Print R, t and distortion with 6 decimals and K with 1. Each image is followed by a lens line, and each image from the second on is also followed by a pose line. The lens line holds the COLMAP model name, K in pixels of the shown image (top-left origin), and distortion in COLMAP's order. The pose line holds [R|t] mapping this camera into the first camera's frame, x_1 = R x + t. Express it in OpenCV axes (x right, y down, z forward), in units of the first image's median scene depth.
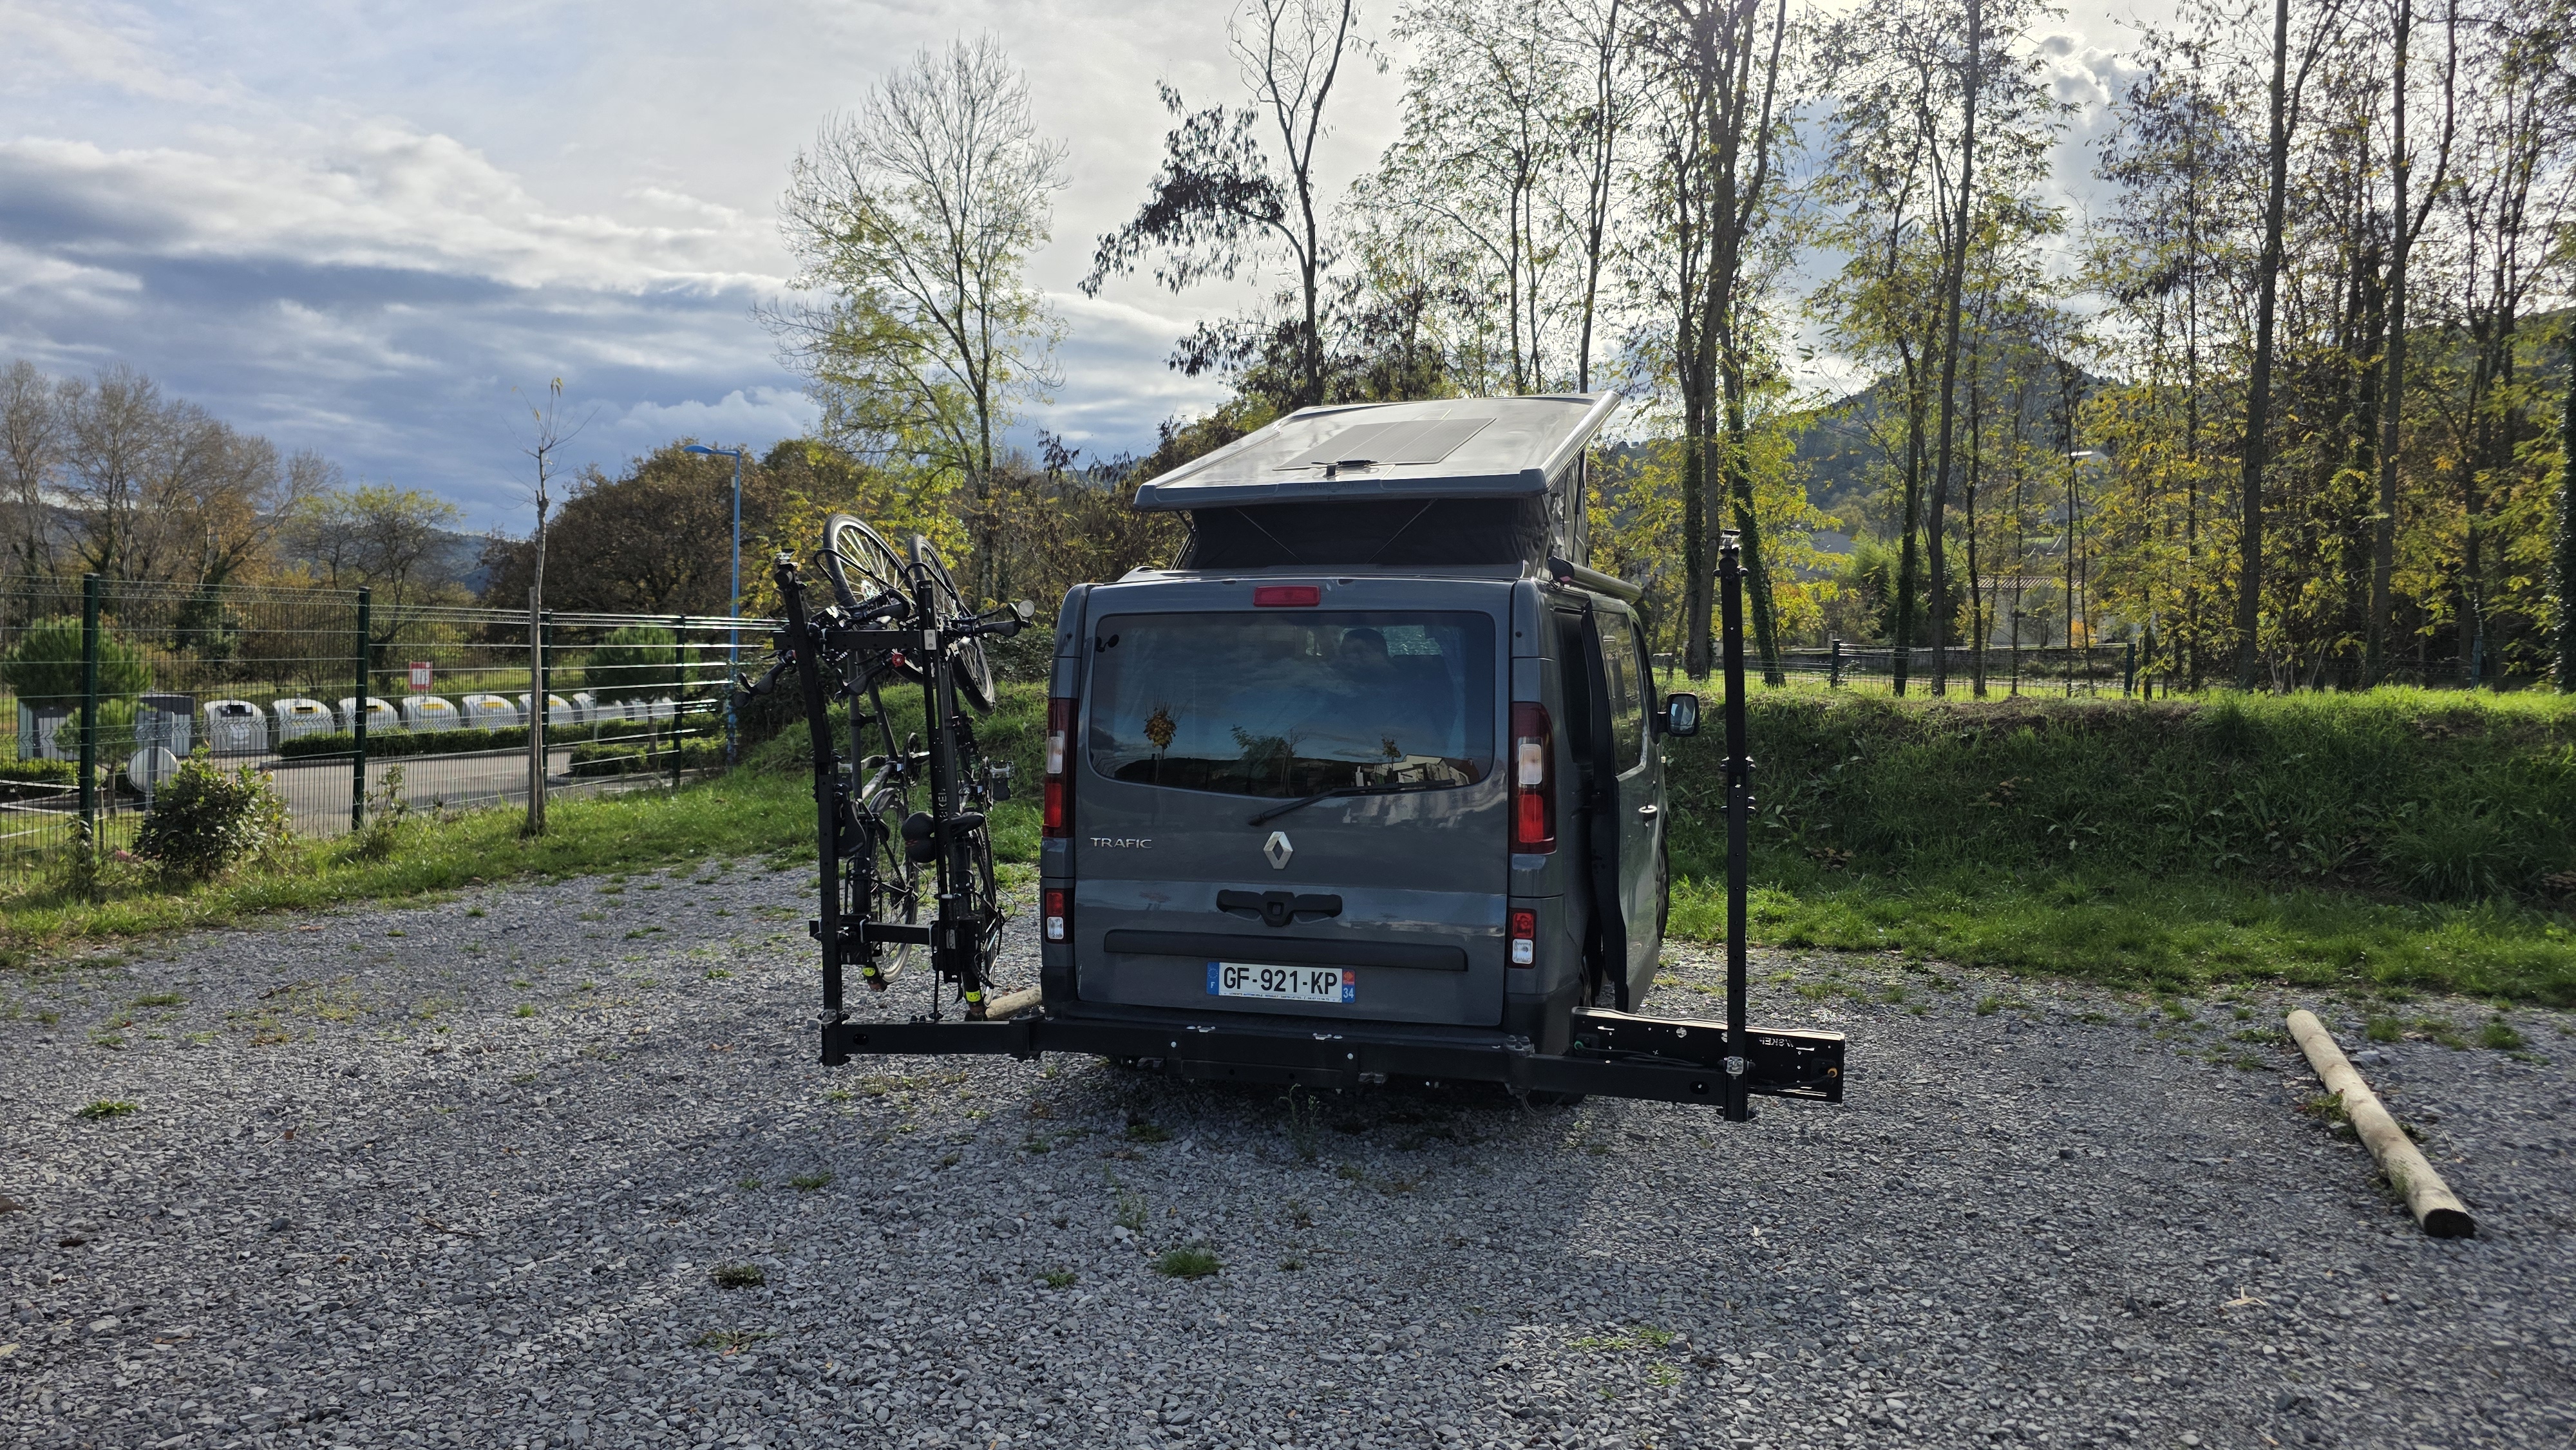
lens RADIAL K [[1768.1, 0, 1286.0], [0, 1768.1, 670.8], [0, 0, 1]] dist [0.105444, -0.116129]
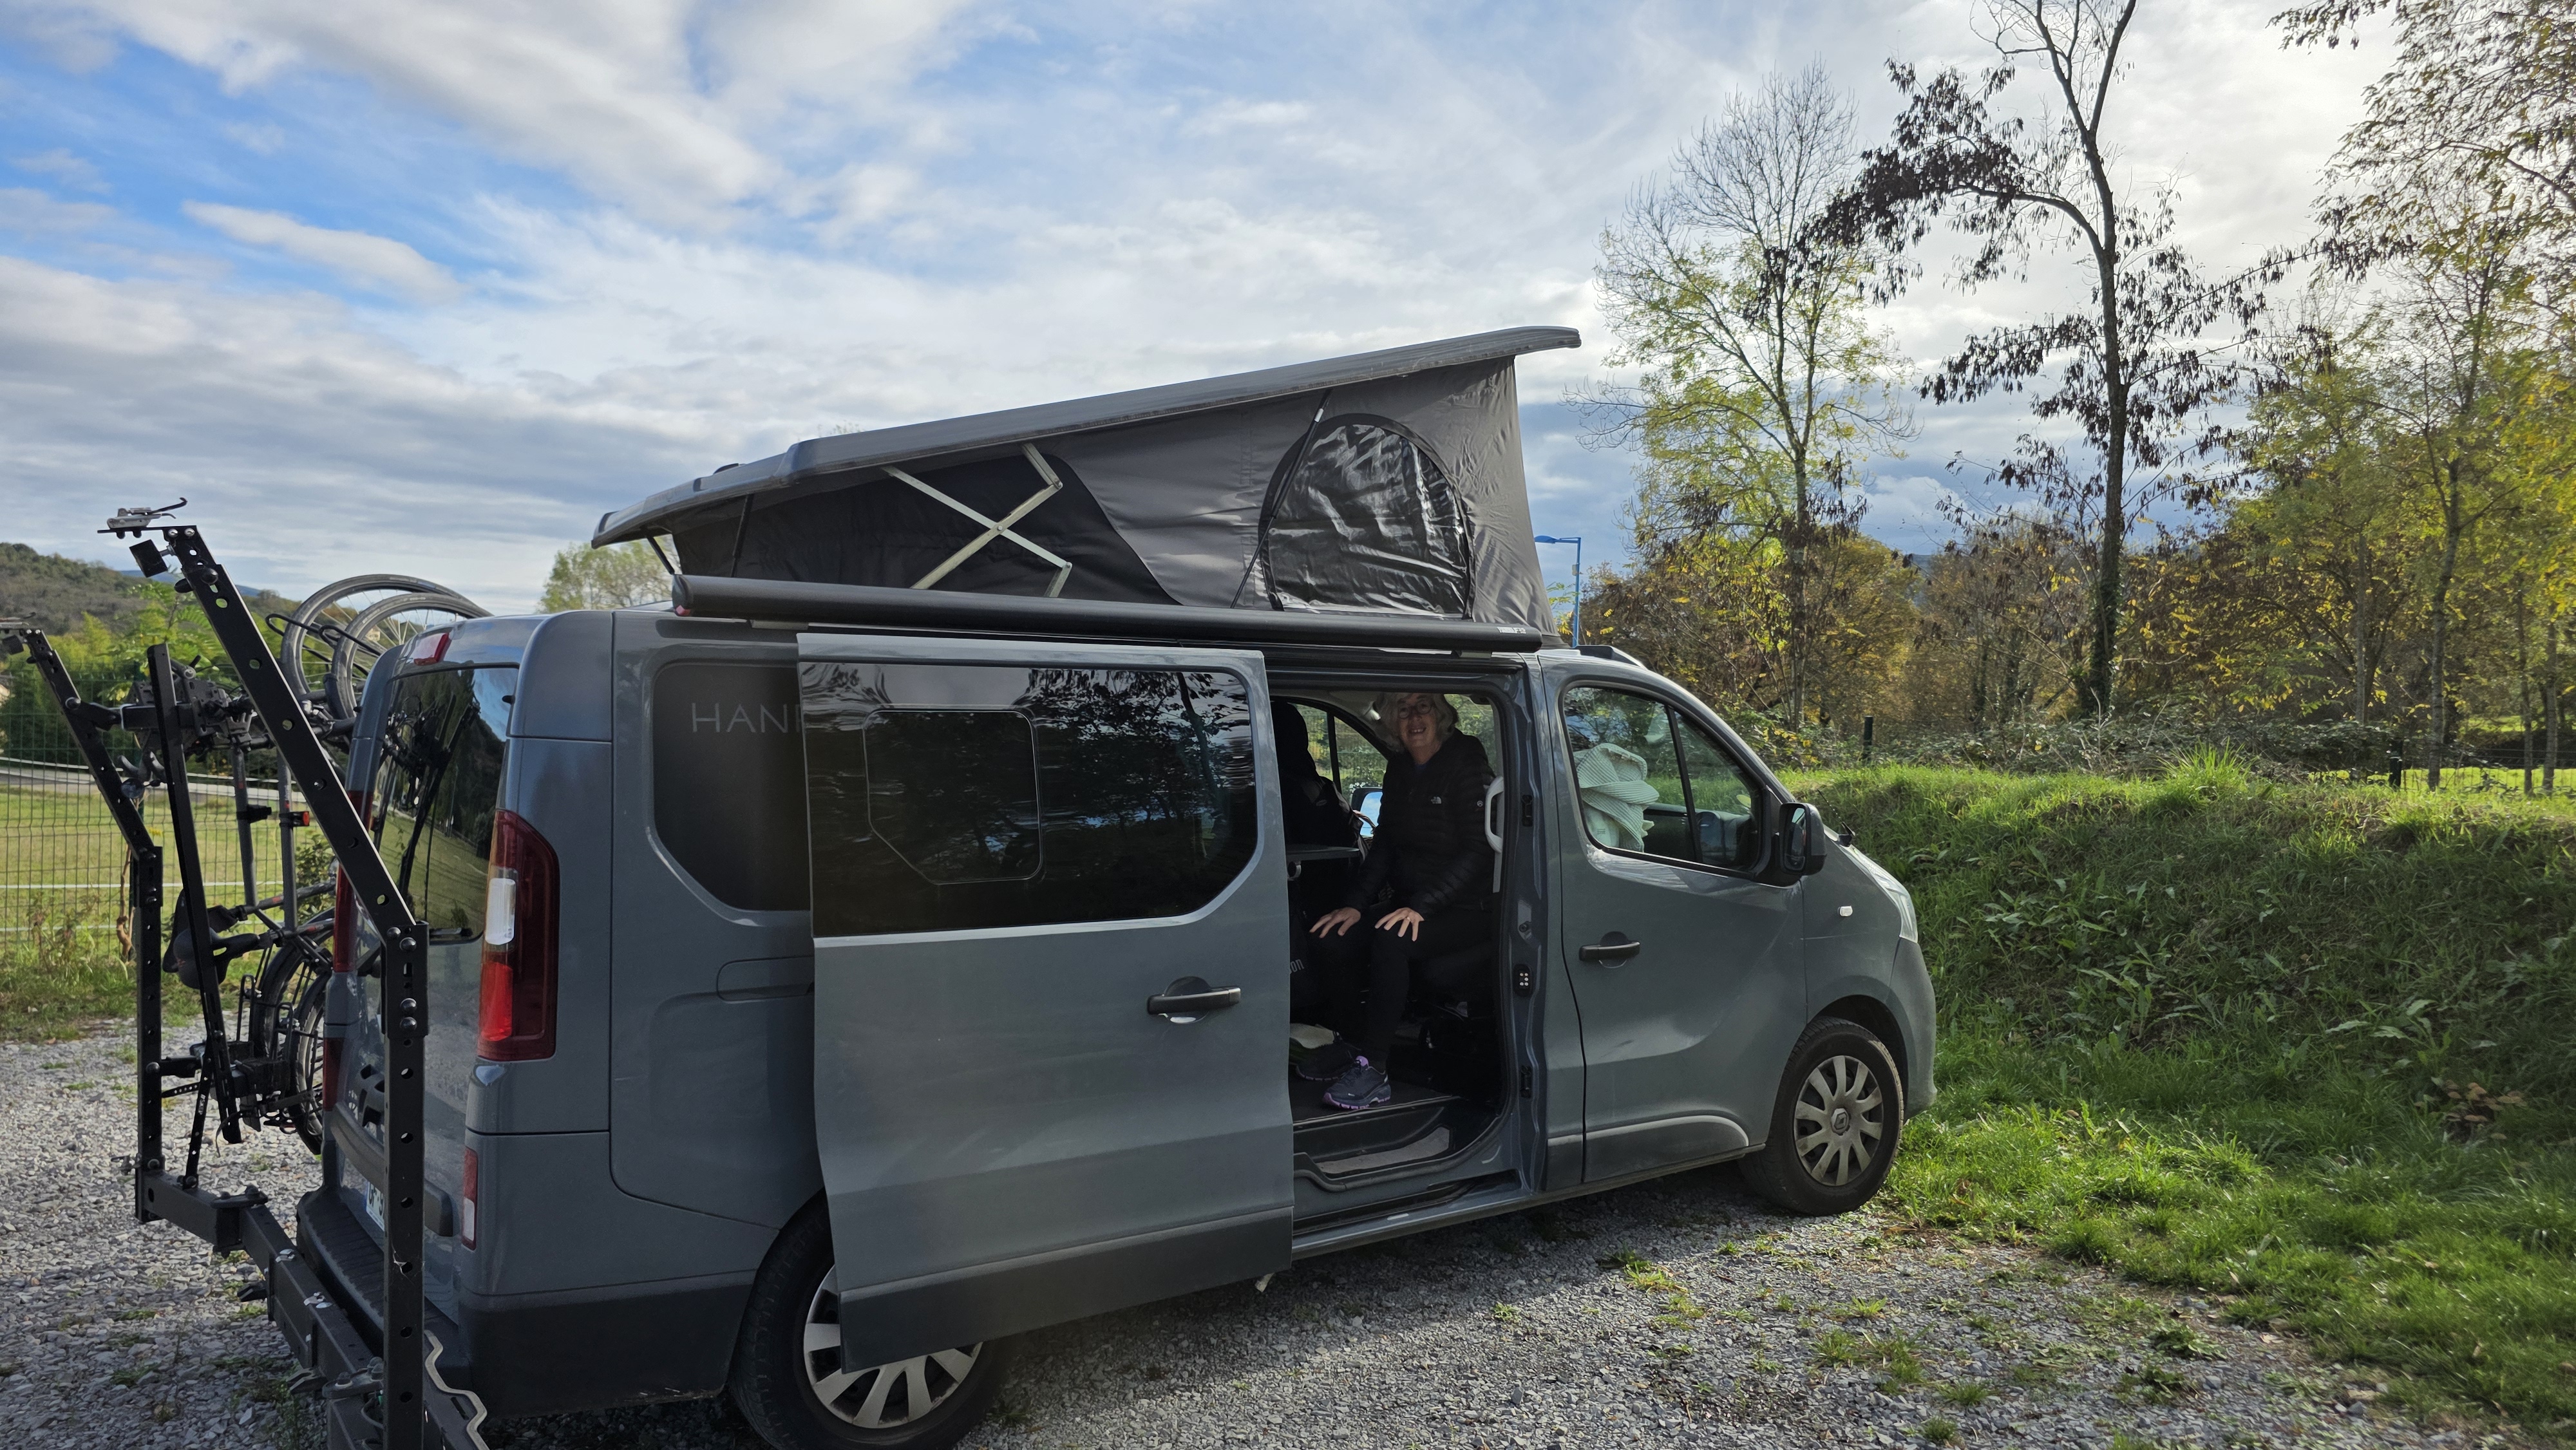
lens RADIAL K [[1768.1, 0, 1286.0], [0, 1768.1, 670.8], [0, 0, 1]] dist [0.105444, -0.116129]
pose [[0.812143, -0.020425, -0.583101, 0.186995], [-0.010217, 0.998736, -0.049214, -0.000398], [0.583369, 0.045926, 0.810908, 0.168599]]
